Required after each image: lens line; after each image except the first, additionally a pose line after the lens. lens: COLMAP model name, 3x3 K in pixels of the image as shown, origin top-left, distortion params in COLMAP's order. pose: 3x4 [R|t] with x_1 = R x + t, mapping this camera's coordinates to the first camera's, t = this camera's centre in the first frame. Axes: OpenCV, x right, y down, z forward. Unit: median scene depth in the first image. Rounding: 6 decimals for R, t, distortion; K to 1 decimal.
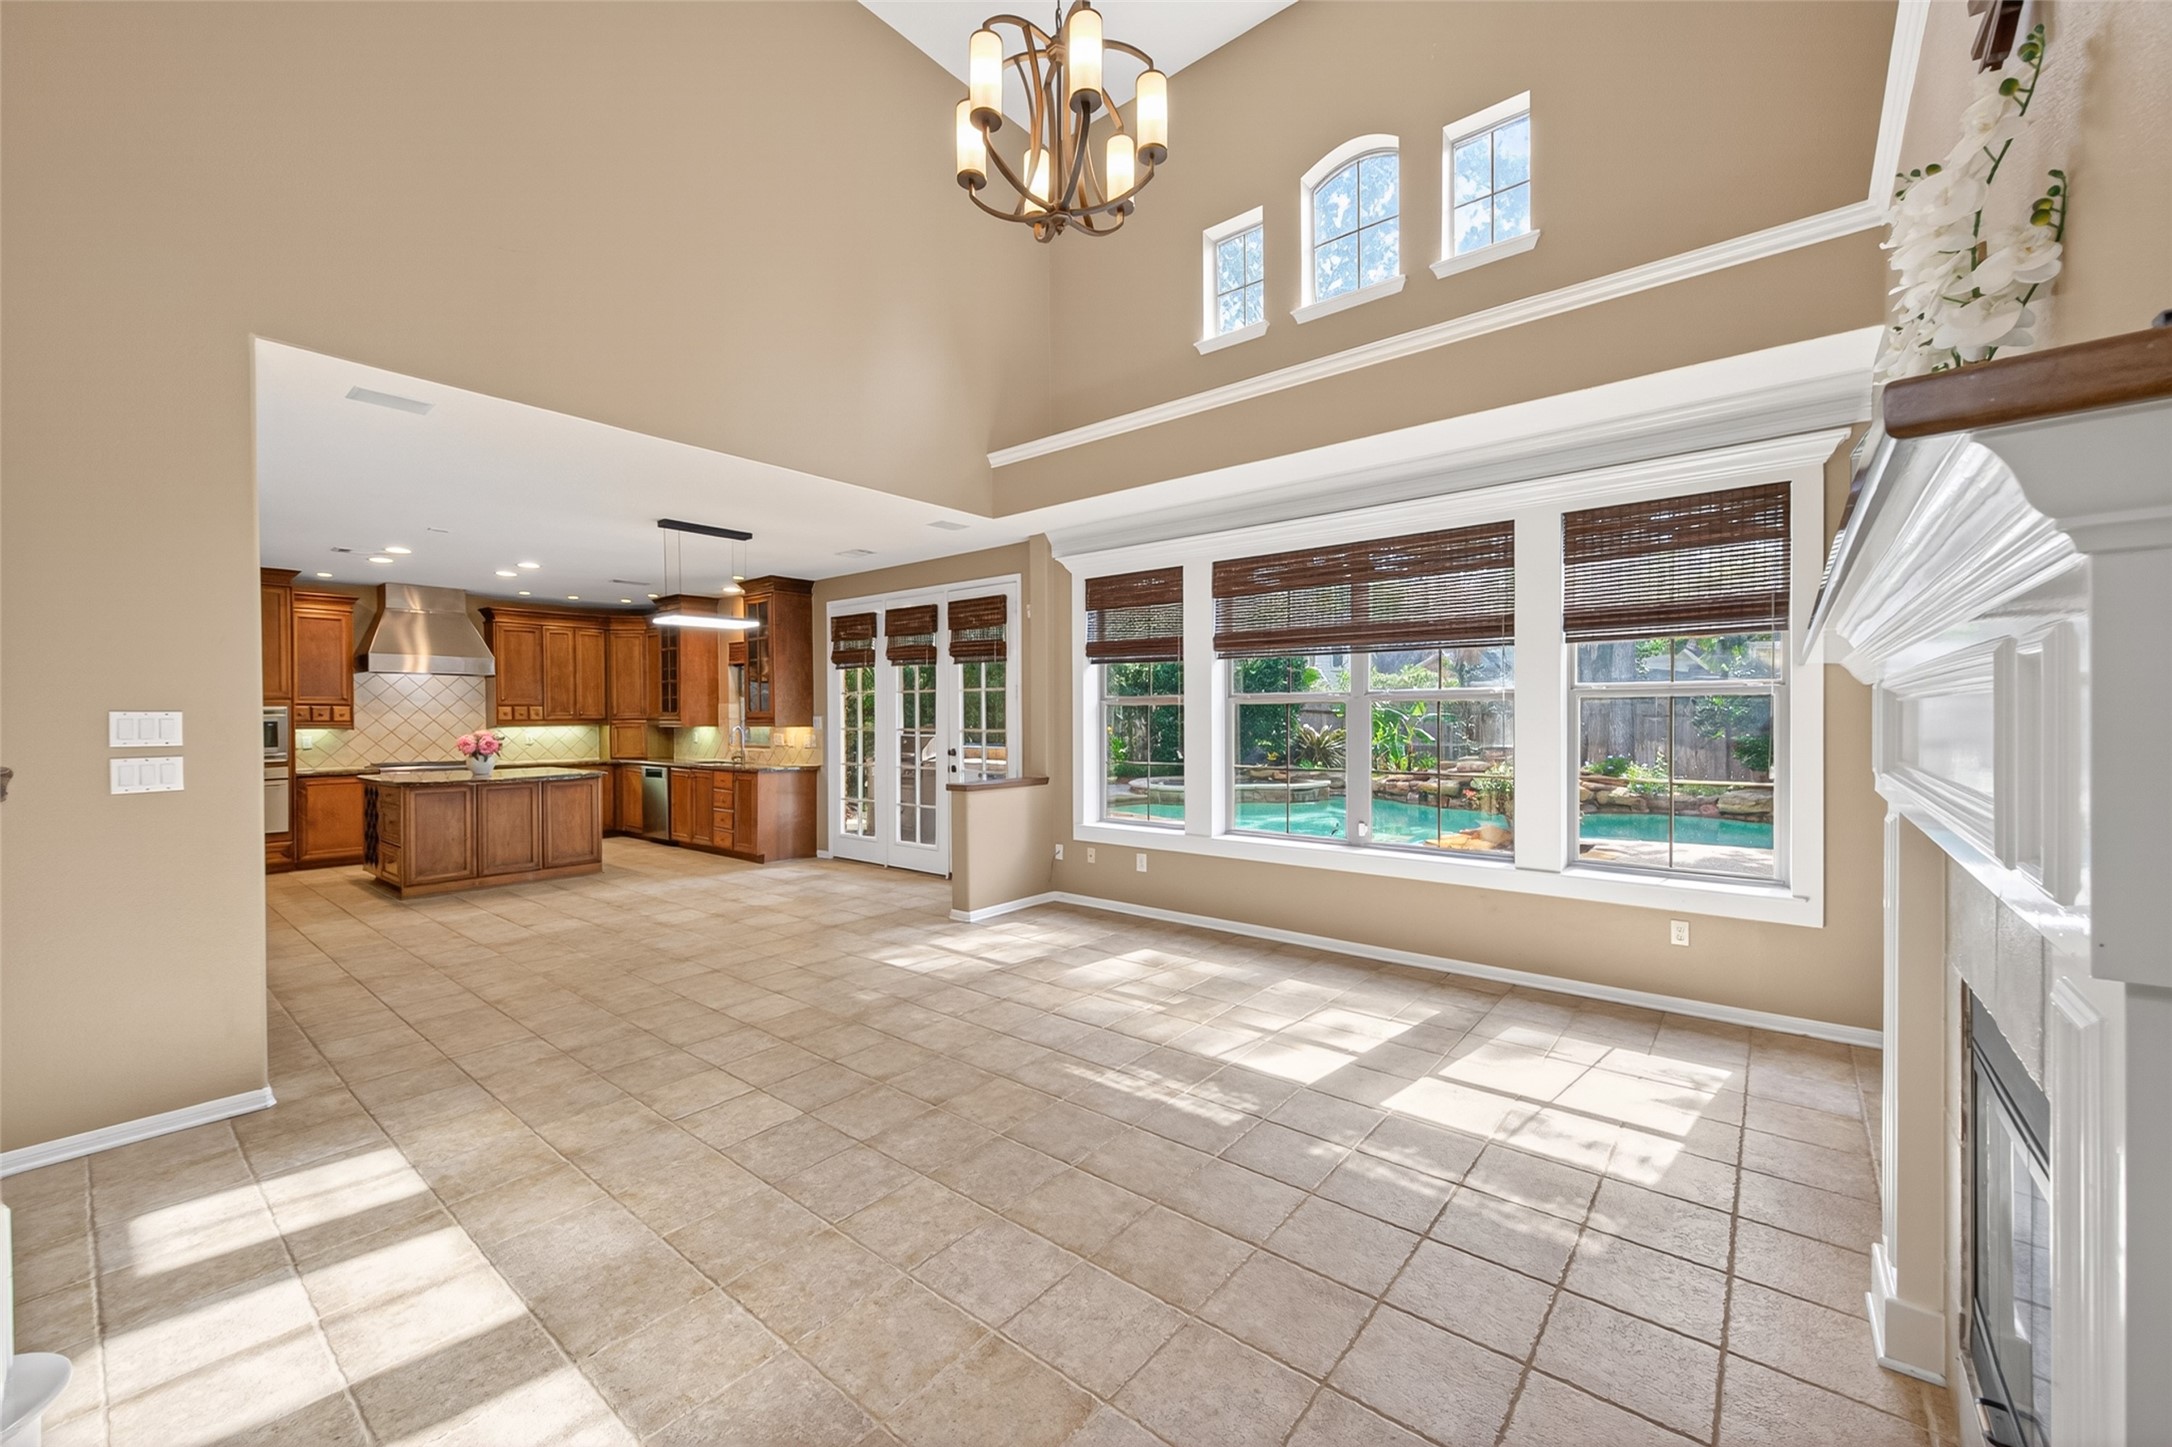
lens RADIAL K [[834.0, 0, 1079.7], [0, 834.0, 720.1], [0, 0, 1]] dist [-0.000198, -0.000127]
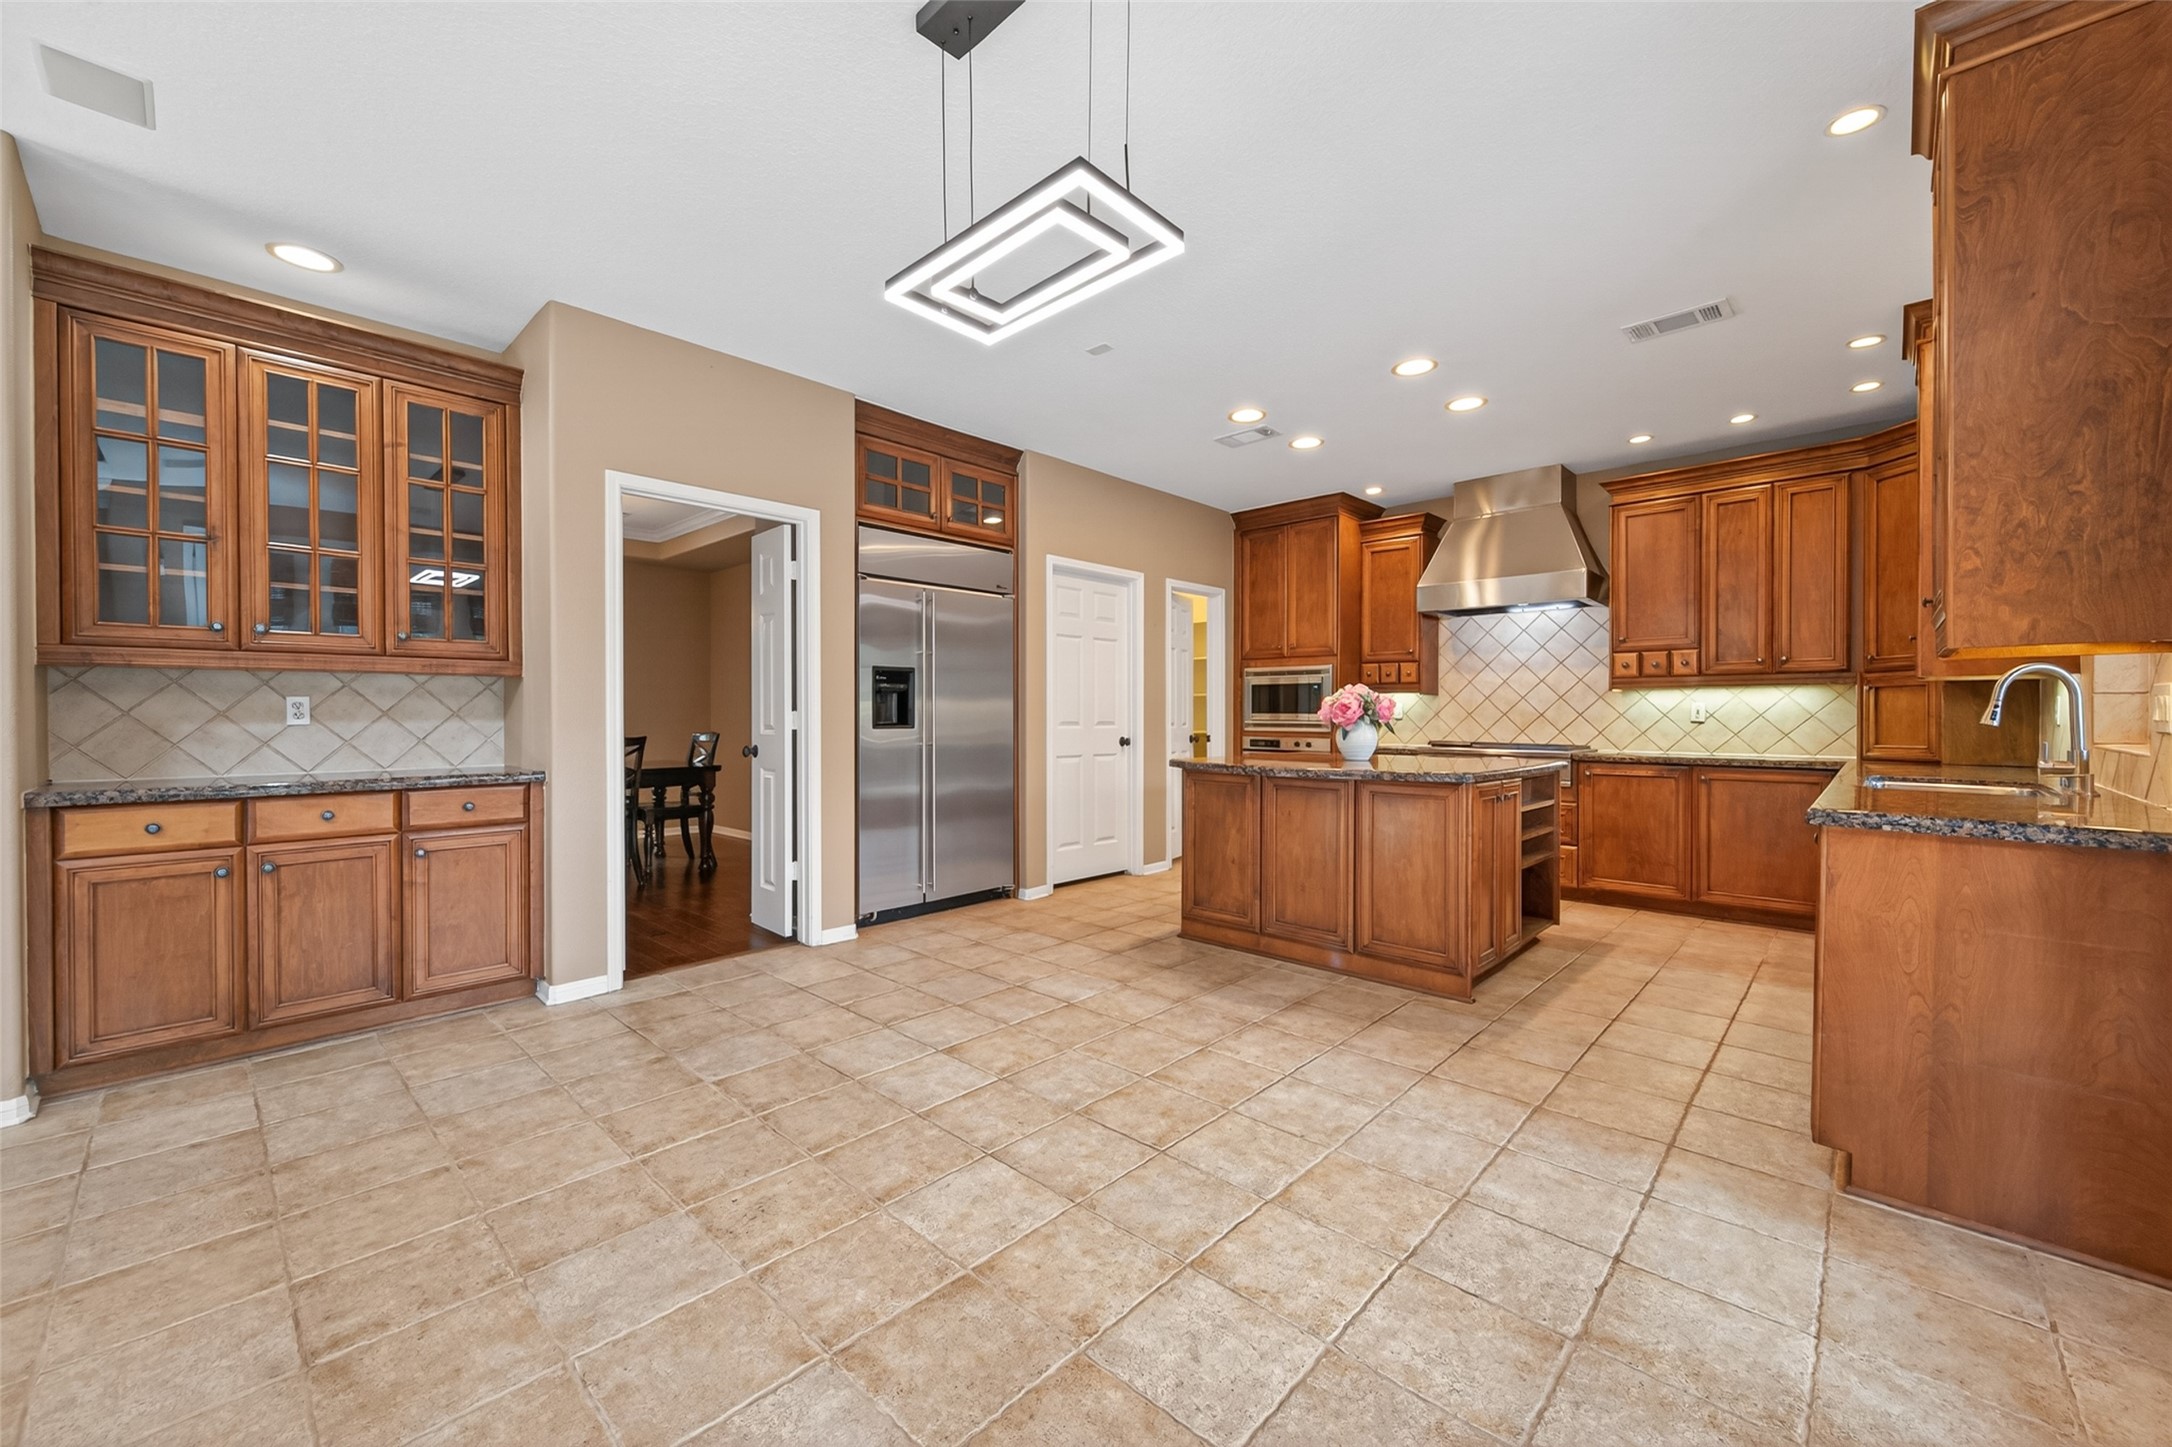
lens RADIAL K [[834.0, 0, 1079.7], [0, 834.0, 720.1], [0, 0, 1]] dist [-0.000198, -0.000127]
pose [[-0.071879, 0.010531, -0.997358, -0.109663], [-0.006629, 0.999917, 0.011036, 0.028323], [0.997391, 0.007405, -0.071804, 0.745944]]
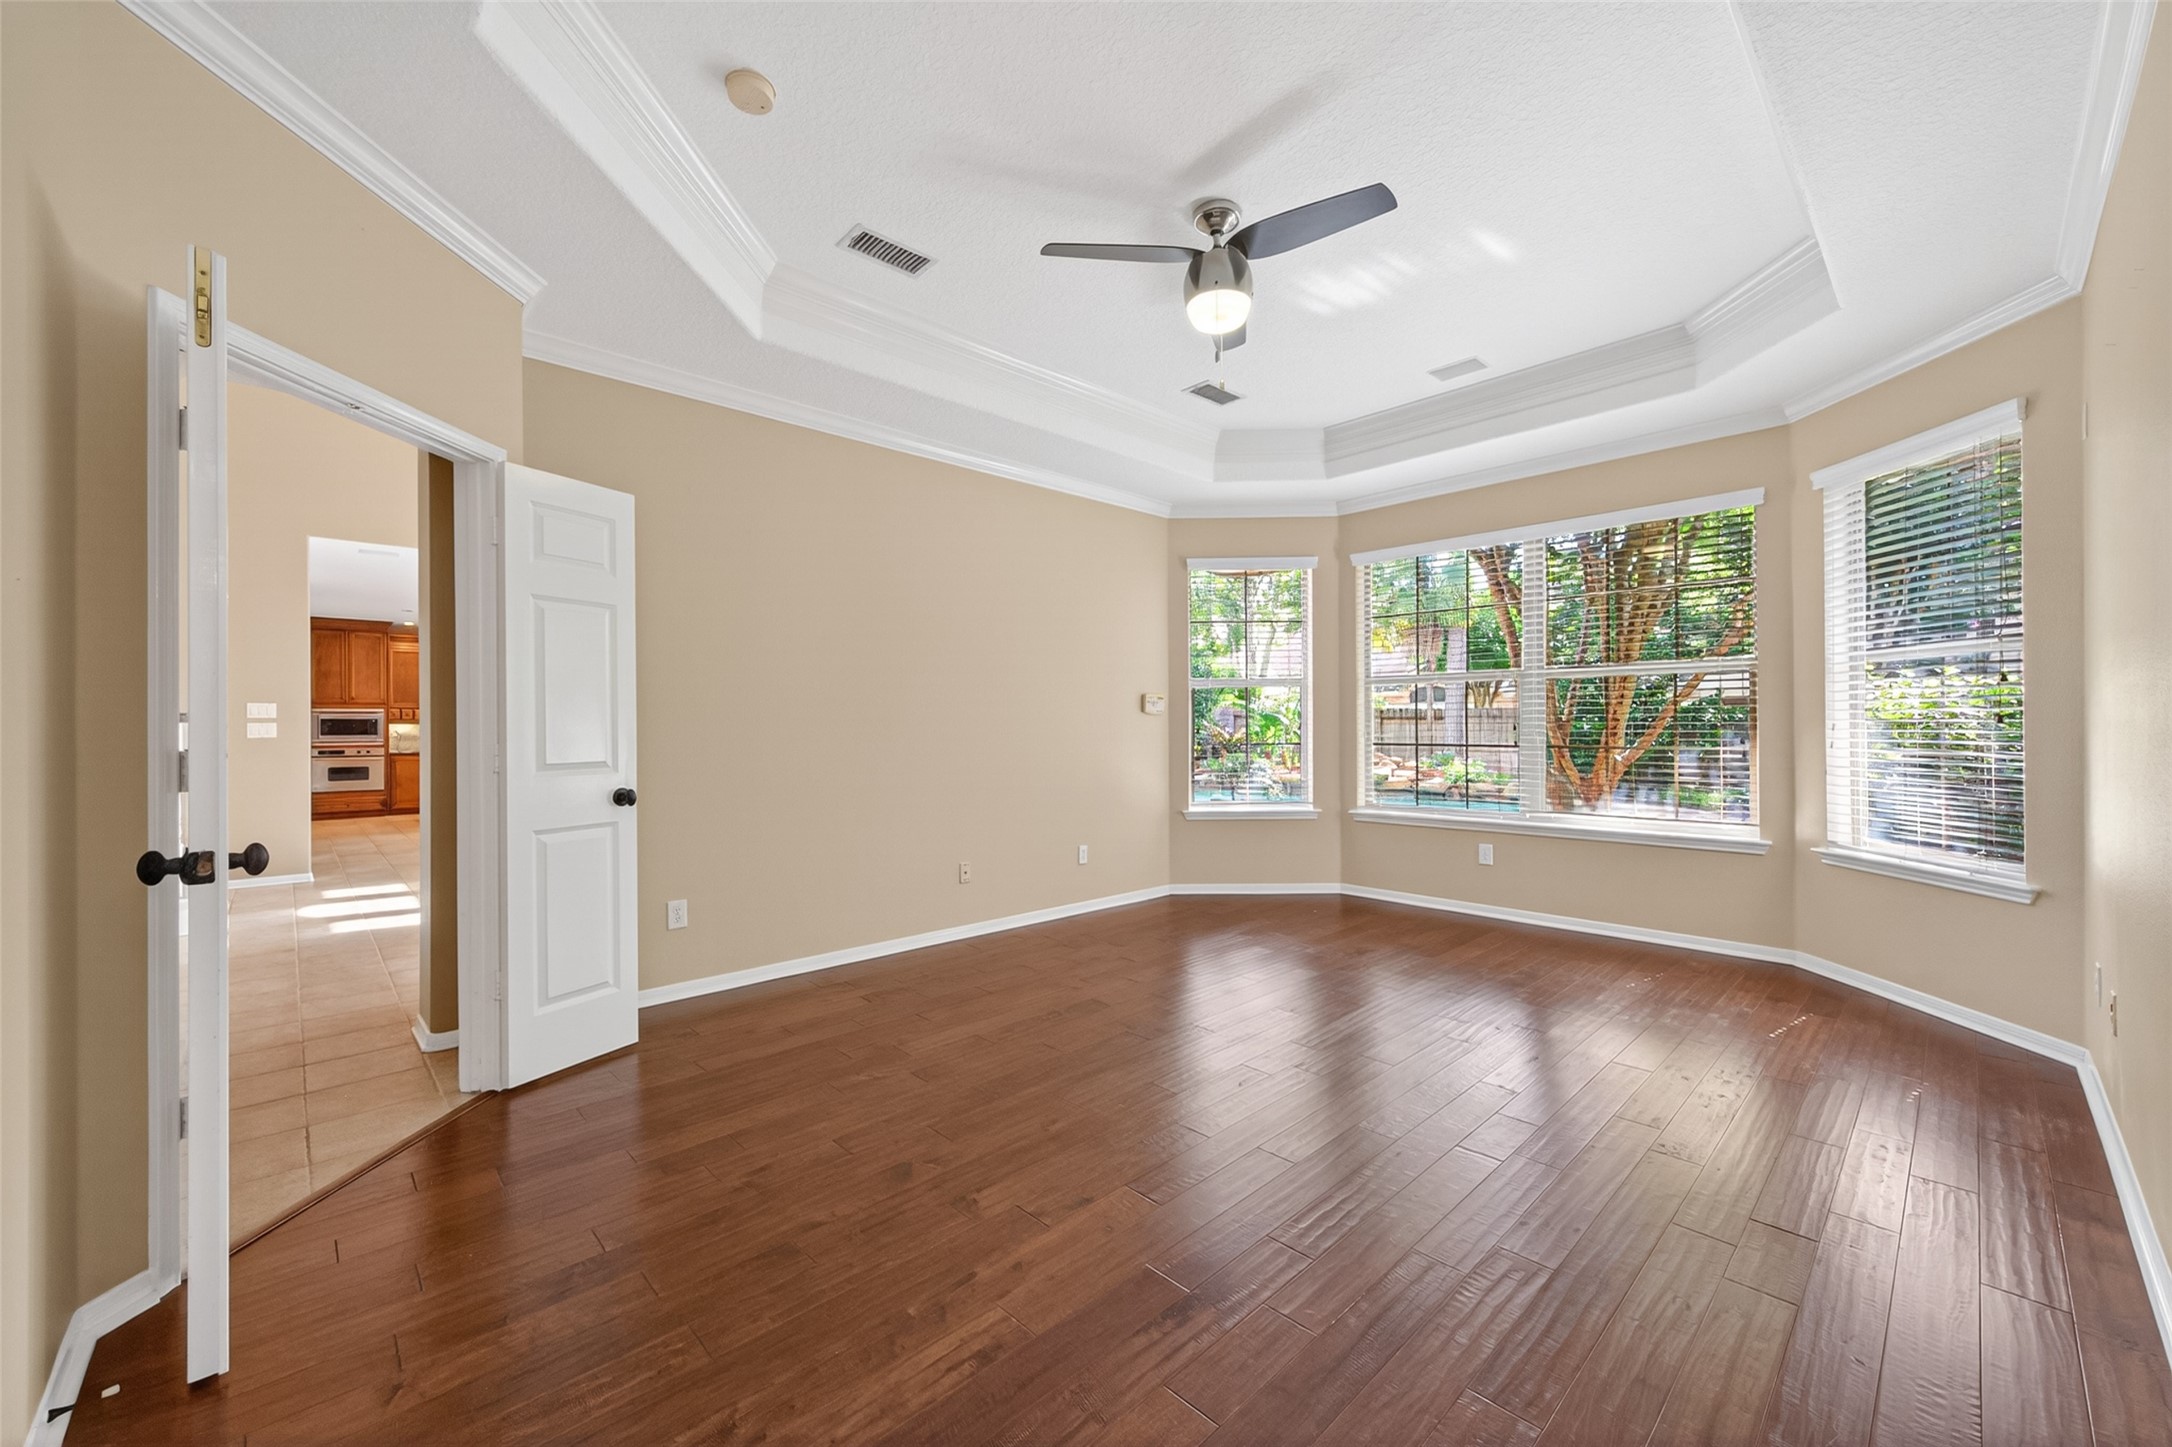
lens RADIAL K [[834.0, 0, 1079.7], [0, 834.0, 720.1], [0, 0, 1]] dist [-0.000198, -0.000127]
pose [[0.991978, 0.001394, -0.126405, 0.489827], [-0.003712, 0.999829, -0.018102, 0.025147], [0.126358, 0.018426, 0.991814, -0.345137]]
